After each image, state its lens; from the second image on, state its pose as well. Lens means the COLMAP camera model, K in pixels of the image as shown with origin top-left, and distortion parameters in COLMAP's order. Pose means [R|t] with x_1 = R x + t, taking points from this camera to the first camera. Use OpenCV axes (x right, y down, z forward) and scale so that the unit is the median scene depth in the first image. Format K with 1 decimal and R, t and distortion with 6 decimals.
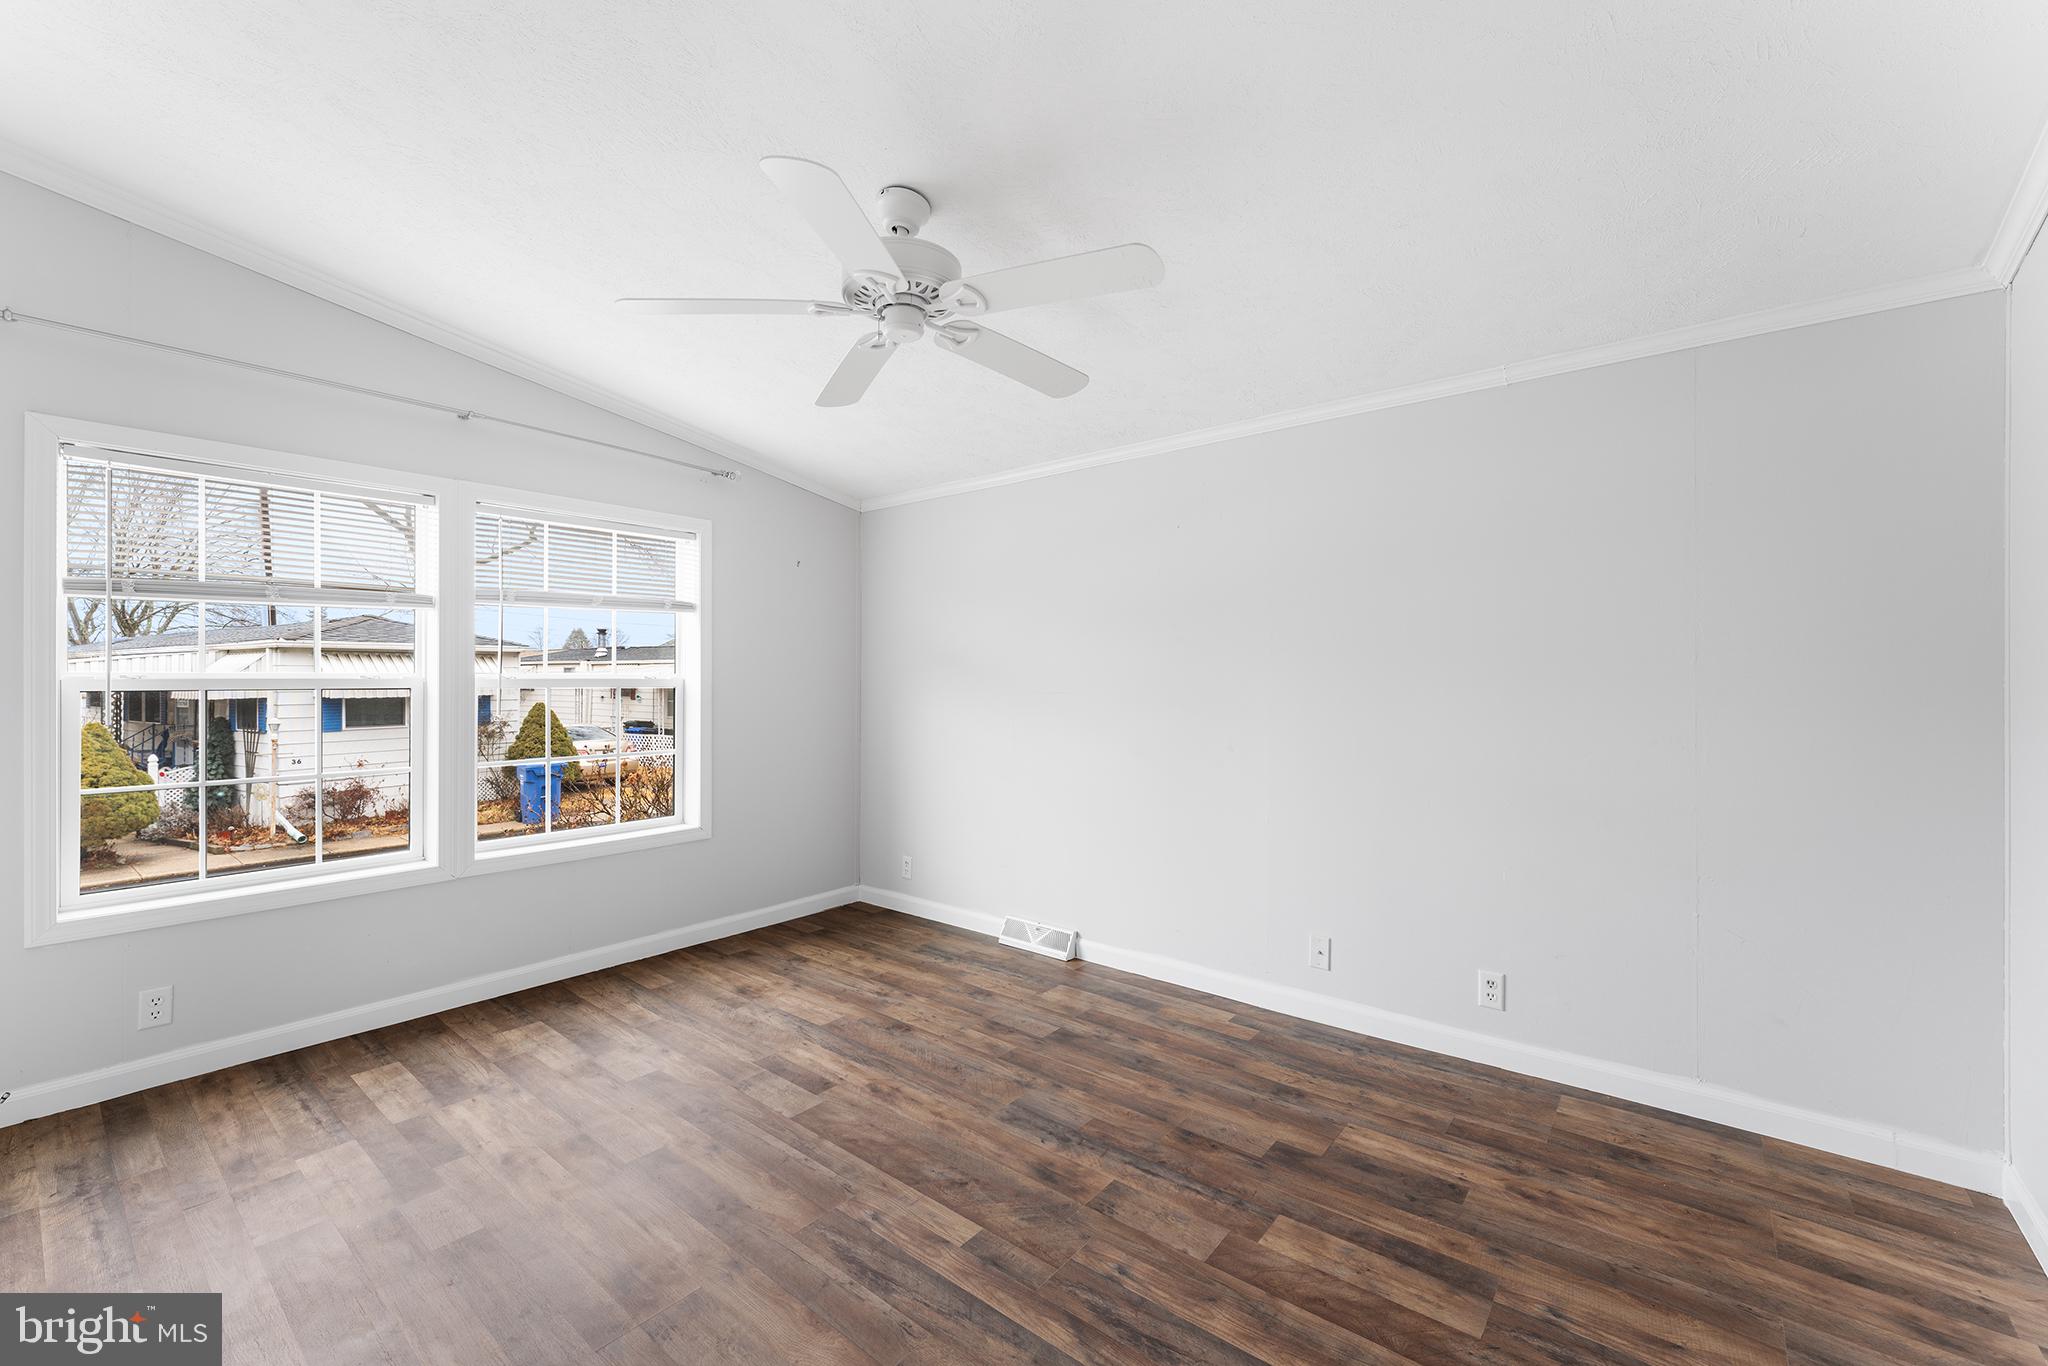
lens RADIAL K [[826.7, 0, 1021.8], [0, 826.7, 685.9], [0, 0, 1]] dist [0.002515, 0.000689]
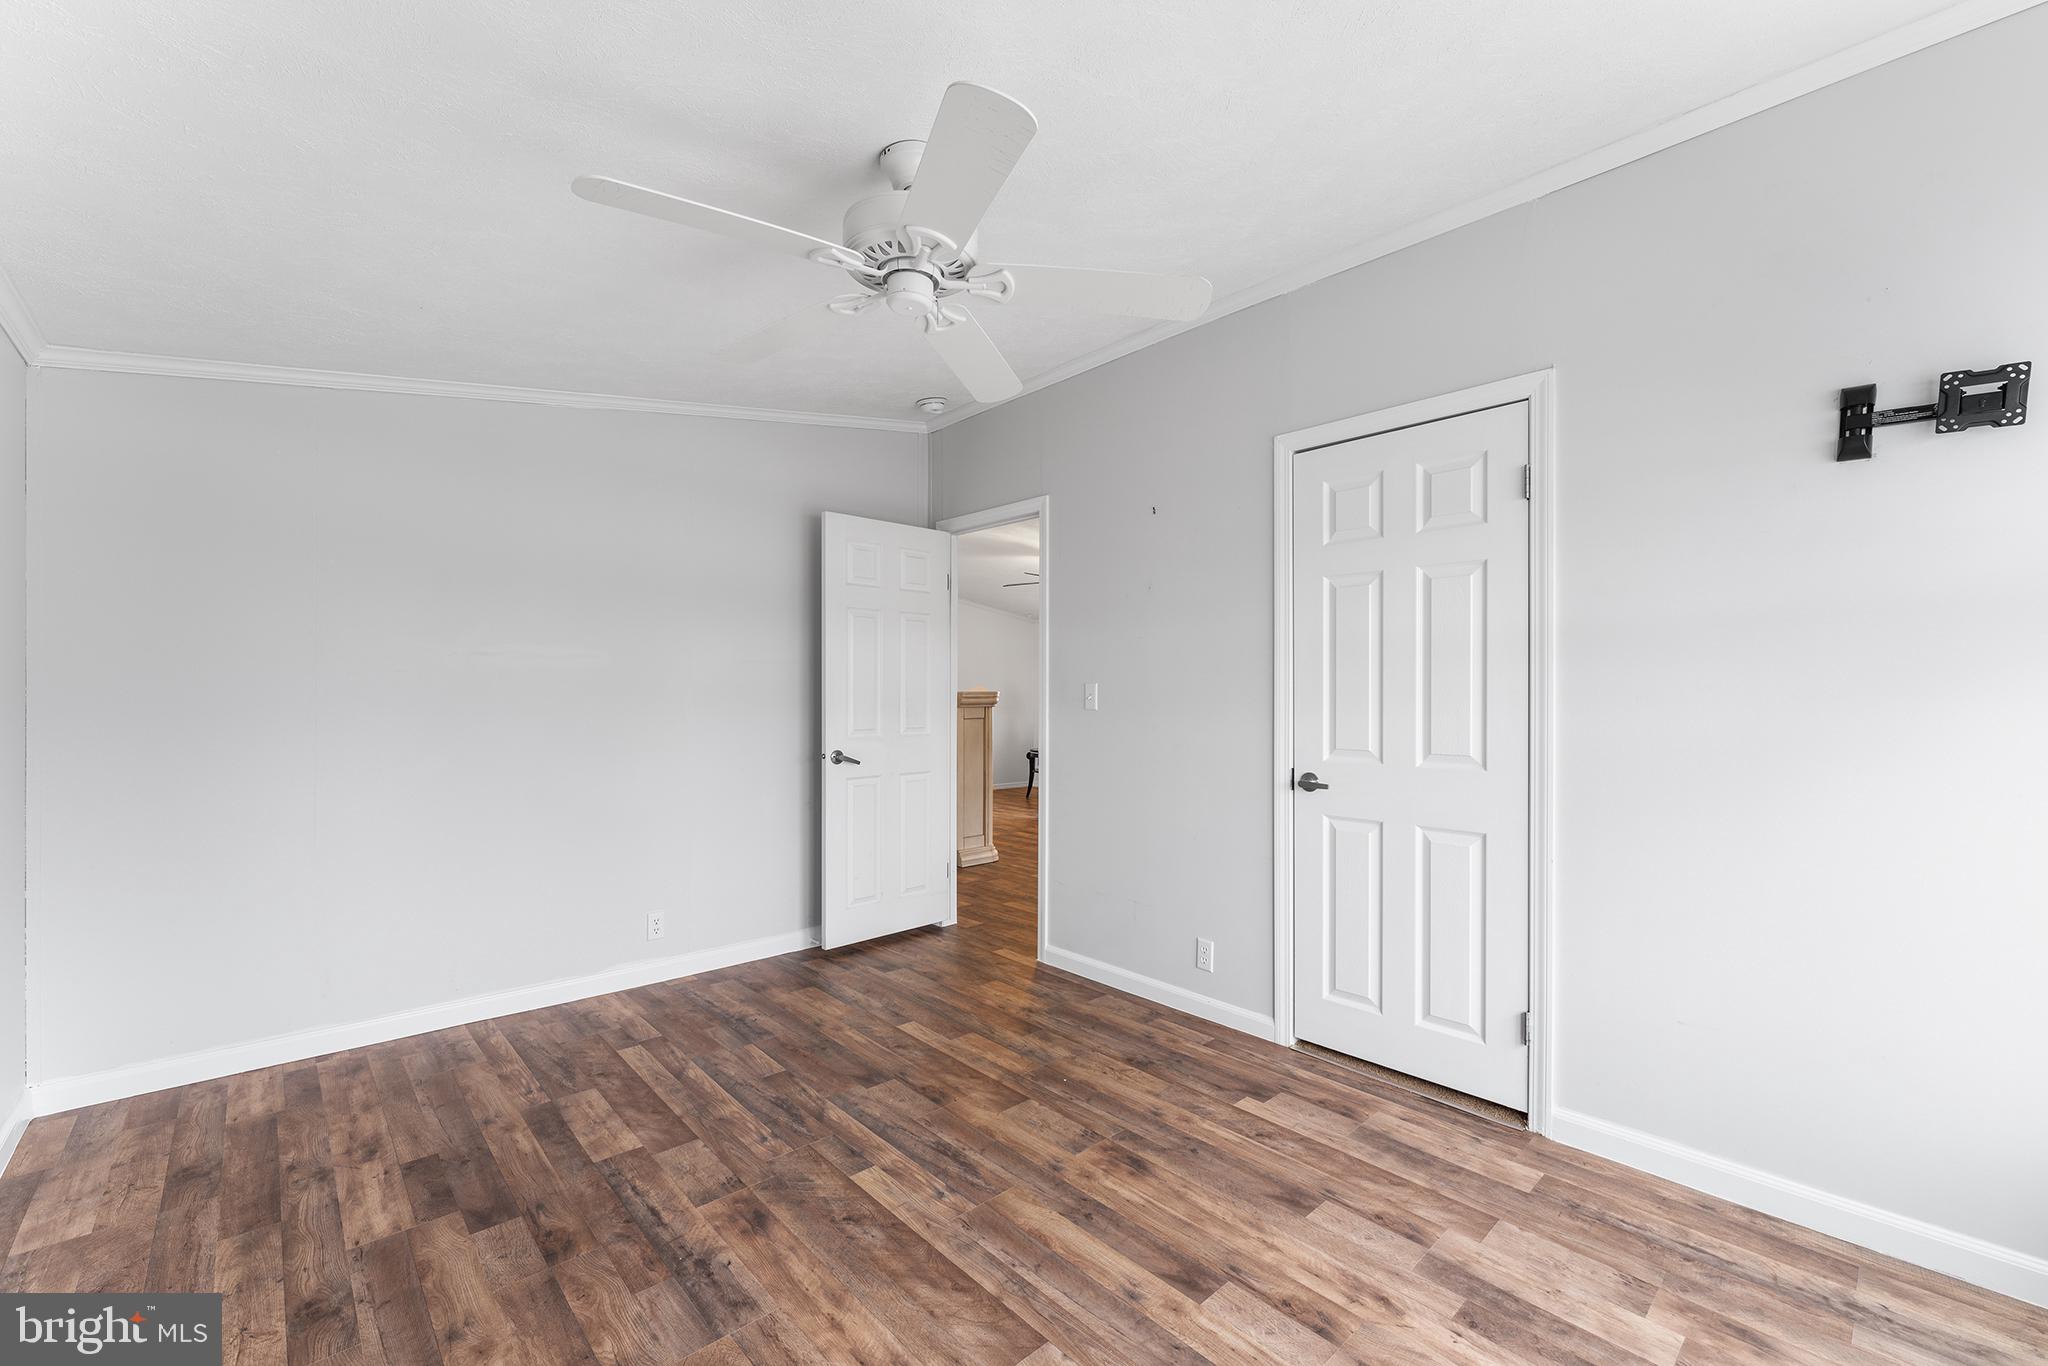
lens RADIAL K [[826.7, 0, 1035.0], [0, 826.7, 685.8], [0, 0, 1]] dist [0.002515, 0.000689]
pose [[-0.991509, -0.002572, 0.130010, -0.357379], [-0.003669, 0.999960, -0.008197, -0.009148], [-0.129983, -0.008604, -0.991479, 1.683172]]
